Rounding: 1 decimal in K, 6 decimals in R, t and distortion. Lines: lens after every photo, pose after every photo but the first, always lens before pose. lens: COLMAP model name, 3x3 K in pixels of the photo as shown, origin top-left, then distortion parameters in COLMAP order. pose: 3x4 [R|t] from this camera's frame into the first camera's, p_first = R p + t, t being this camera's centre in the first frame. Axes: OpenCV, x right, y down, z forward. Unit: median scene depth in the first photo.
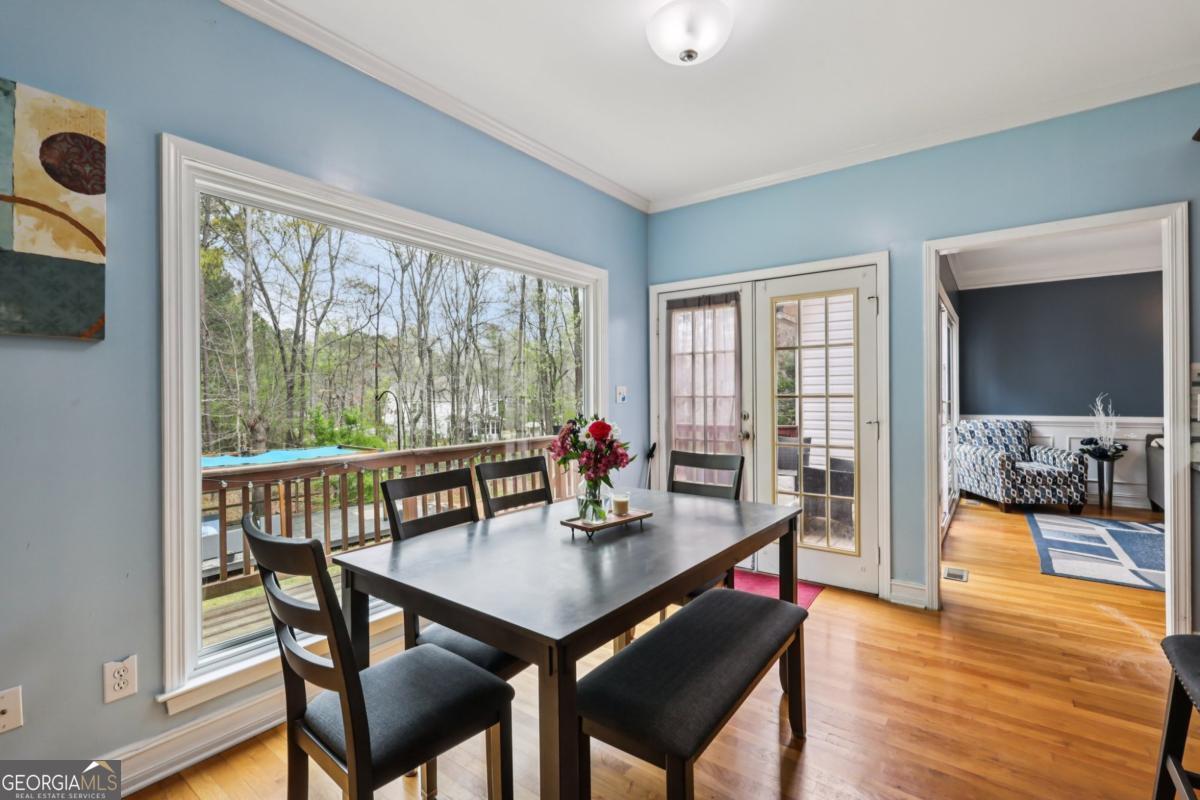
lens RADIAL K [[535.8, 0, 599.1], [0, 535.8, 396.5], [0, 0, 1]] dist [0.000378, 0.000253]
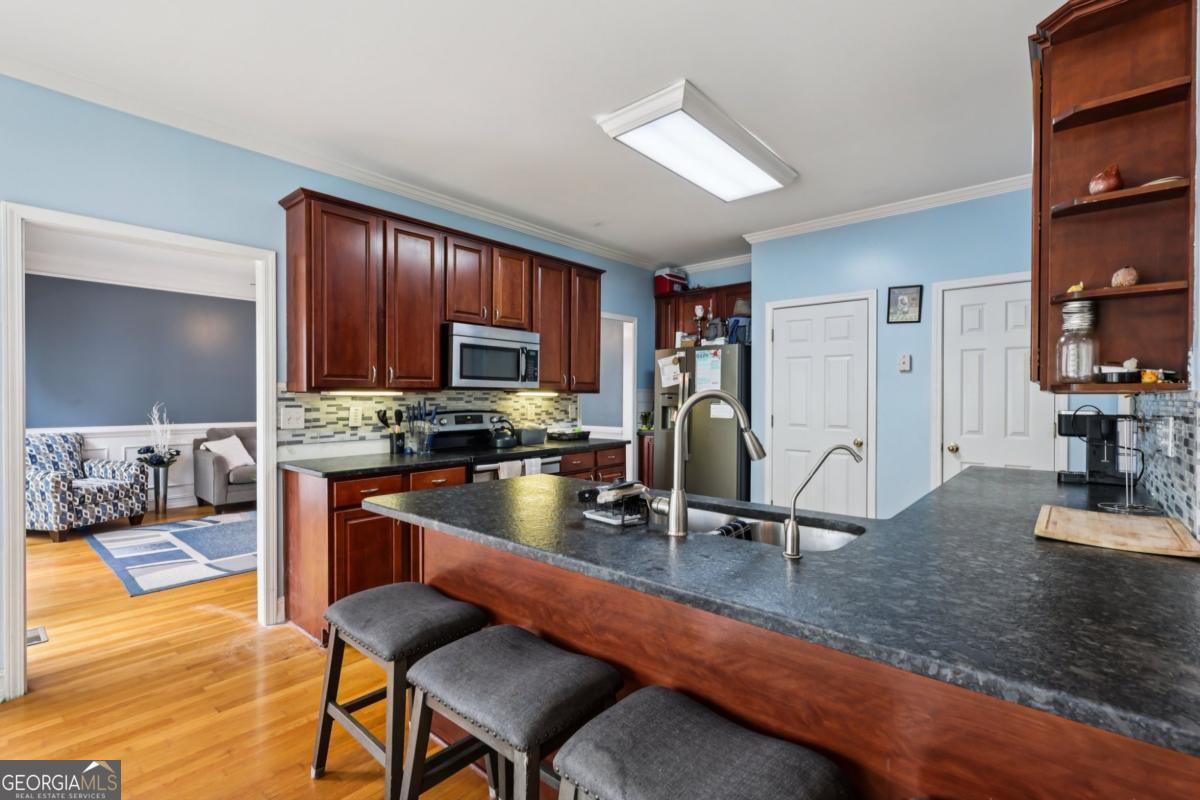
lens RADIAL K [[536.1, 0, 596.4], [0, 536.1, 399.5], [0, 0, 1]] dist [0.000482, -0.000258]
pose [[0.075805, 0.002986, 0.997118, -0.035658], [0.000721, 0.999995, -0.003050, -0.008516], [-0.997122, 0.000950, 0.075802, 0.077752]]
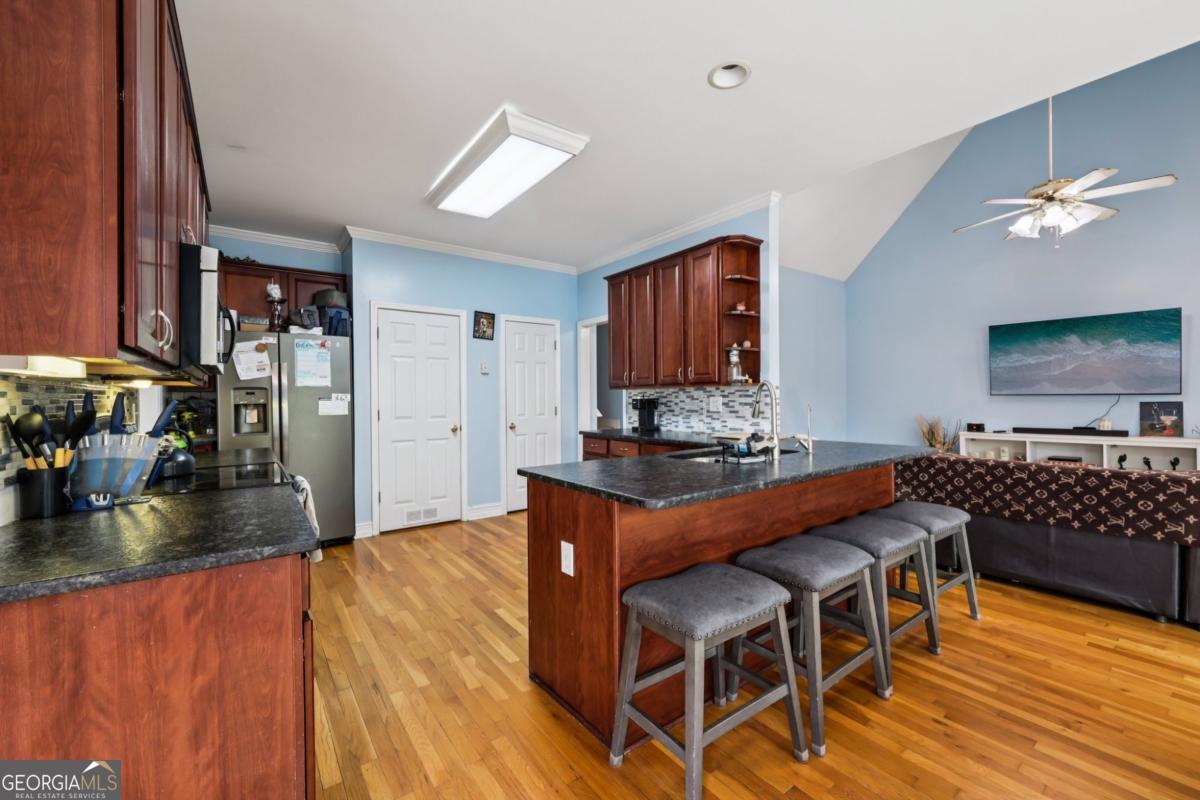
lens RADIAL K [[480.8, 0, 600.0], [0, 480.8, 400.0], [0, 0, 1]] dist [0.001206, 0.000084]
pose [[-0.958081, 0.013508, 0.286180, 0.261982], [0.016289, 0.999840, 0.007342, -0.002549], [-0.286035, 0.011695, -0.958148, 0.529108]]
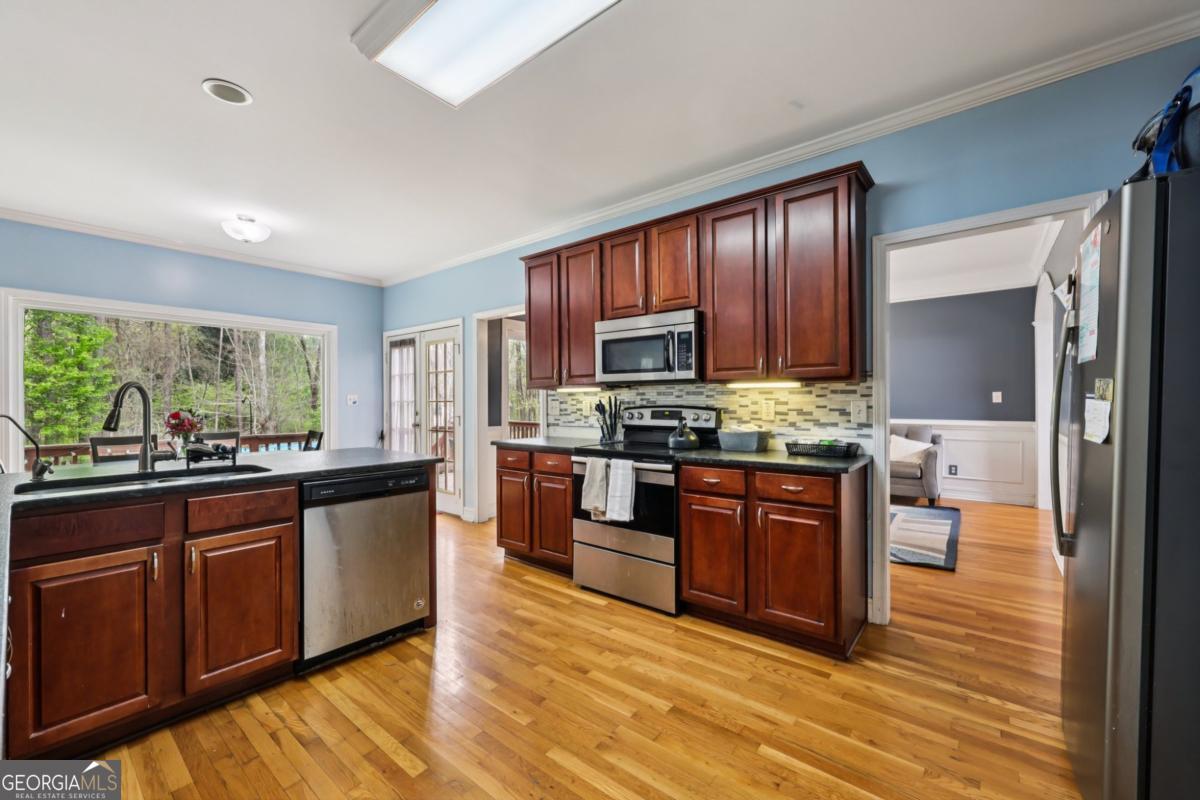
lens RADIAL K [[479.1, 0, 597.3], [0, 479.1, 400.0], [0, 0, 1]] dist [-0.001264, -0.000073]
pose [[0.999214, 0.002461, -0.039561, 0.619571], [-0.002573, 0.999993, -0.002773, -0.001161], [0.039554, 0.002872, 0.999213, -0.319048]]
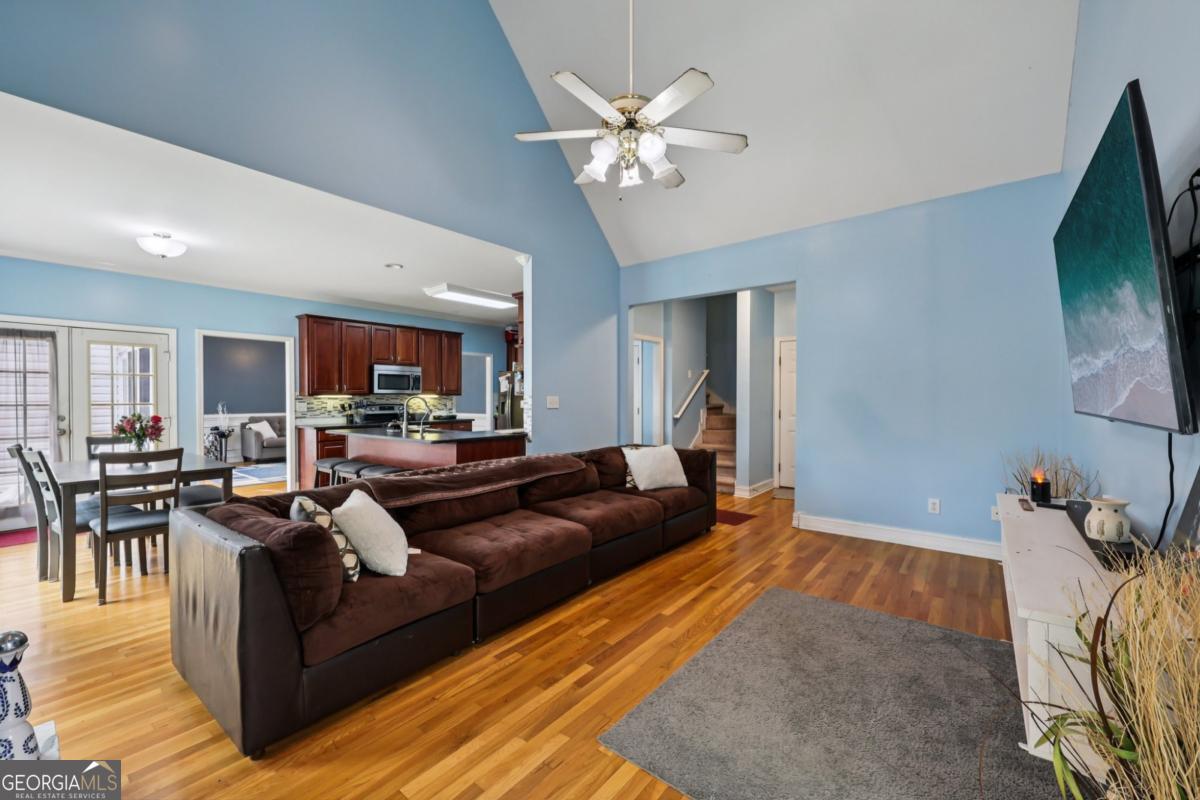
lens RADIAL K [[479.1, 0, 597.3], [0, 479.1, 400.0], [0, 0, 1]] dist [-0.001264, -0.000073]
pose [[0.030502, 0.000823, 0.999534, -0.684719], [0.004928, 0.999987, -0.000973, -0.003335], [-0.999523, 0.004956, 0.030498, -0.344774]]
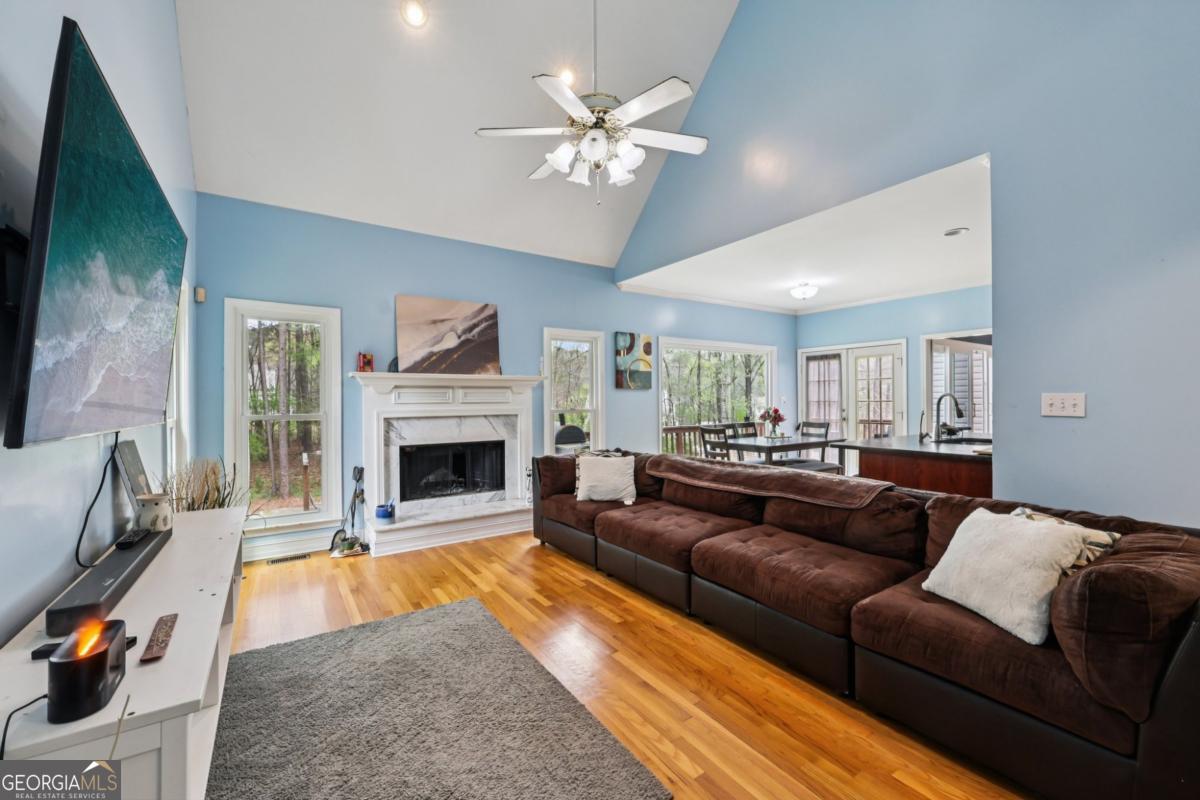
lens RADIAL K [[479.1, 0, 597.3], [0, 479.1, 400.0], [0, 0, 1]] dist [-0.001264, -0.000073]
pose [[0.944404, -0.003464, -0.328768, -0.024728], [0.003493, 0.999994, -0.000502, -0.005542], [0.328768, -0.000674, 0.944411, -0.829593]]
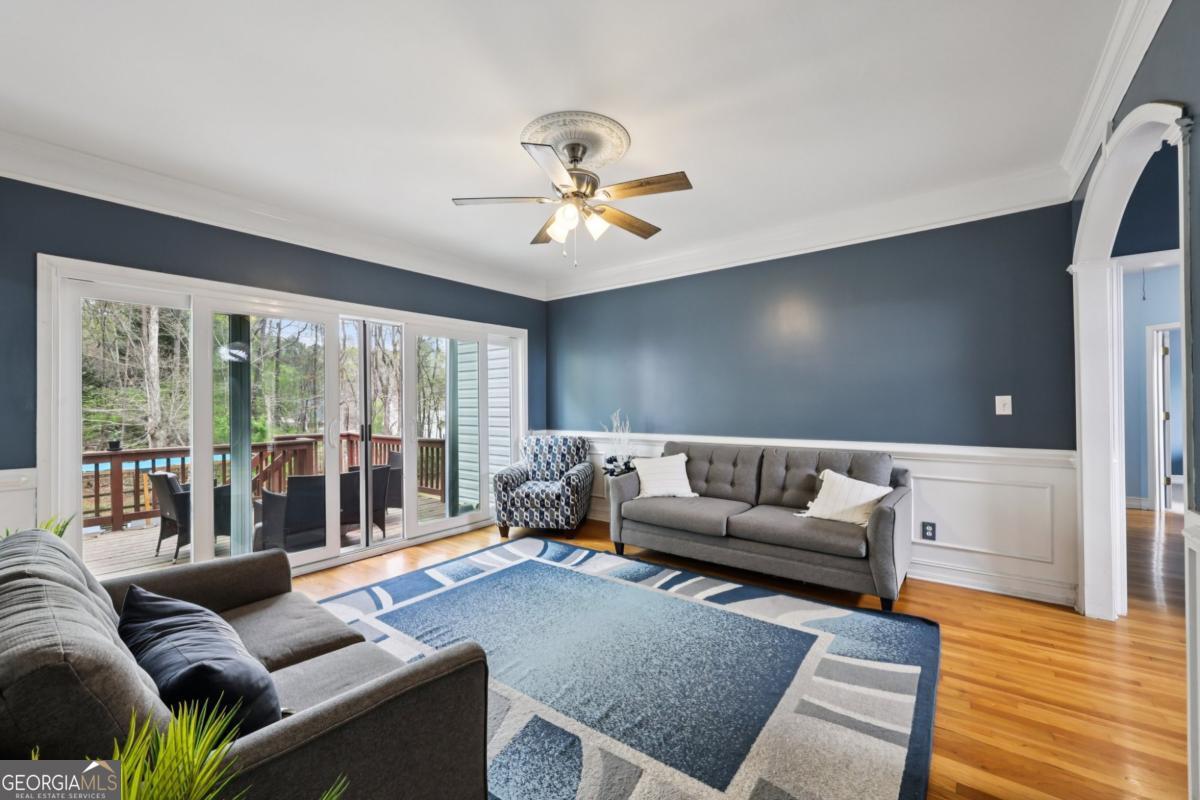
lens RADIAL K [[479.1, 0, 597.3], [0, 479.1, 400.0], [0, 0, 1]] dist [-0.001264, -0.000073]
pose [[0.999772, -0.002679, -0.021183, 0.968140], [0.002497, 0.999960, -0.008591, -0.015159], [0.021205, 0.008537, 0.999739, 0.167267]]
